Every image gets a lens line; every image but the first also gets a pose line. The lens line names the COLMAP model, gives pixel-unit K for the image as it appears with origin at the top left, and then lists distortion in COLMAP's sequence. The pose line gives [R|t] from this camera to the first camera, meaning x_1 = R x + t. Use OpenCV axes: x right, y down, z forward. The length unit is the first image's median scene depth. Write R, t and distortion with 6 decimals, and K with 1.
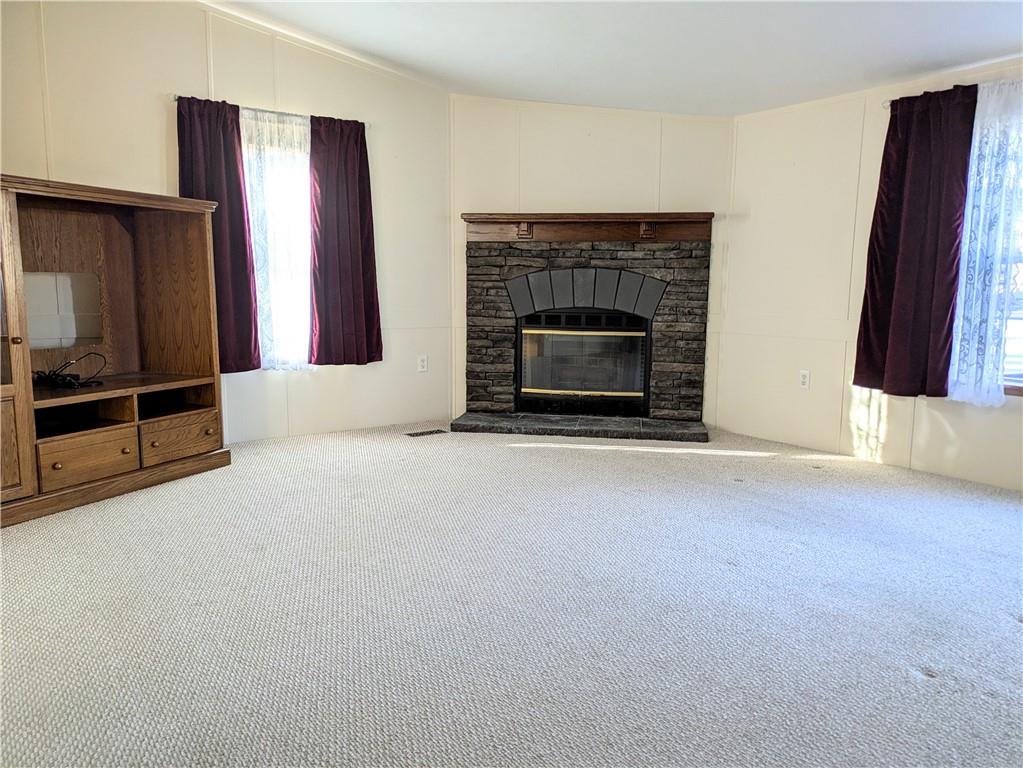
lens RADIAL K [[746.0, 0, 514.5], [0, 746.0, 376.0], [0, 0, 1]] dist [0.043937, -0.007131]
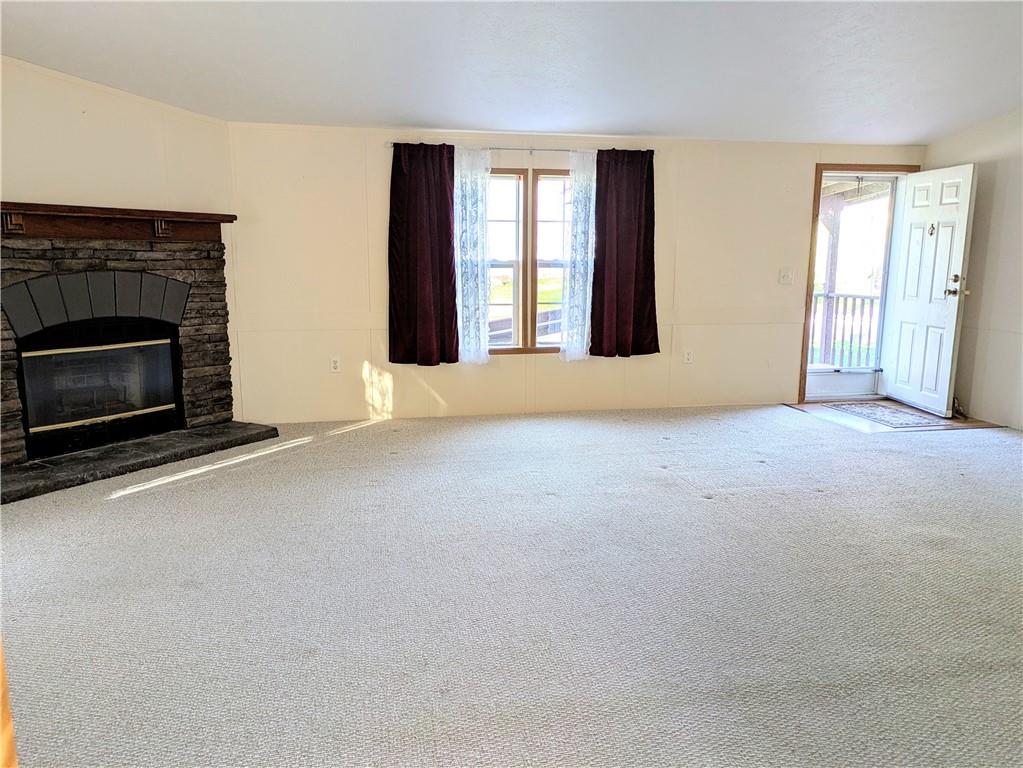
lens RADIAL K [[746.0, 0, 514.5], [0, 746.0, 376.0], [0, 0, 1]] dist [0.043937, -0.007131]
pose [[0.417445, -0.155647, 0.895273, -0.495414], [0.113851, 0.986417, 0.118407, -0.076024], [-0.901542, 0.052499, 0.429495, 0.220179]]
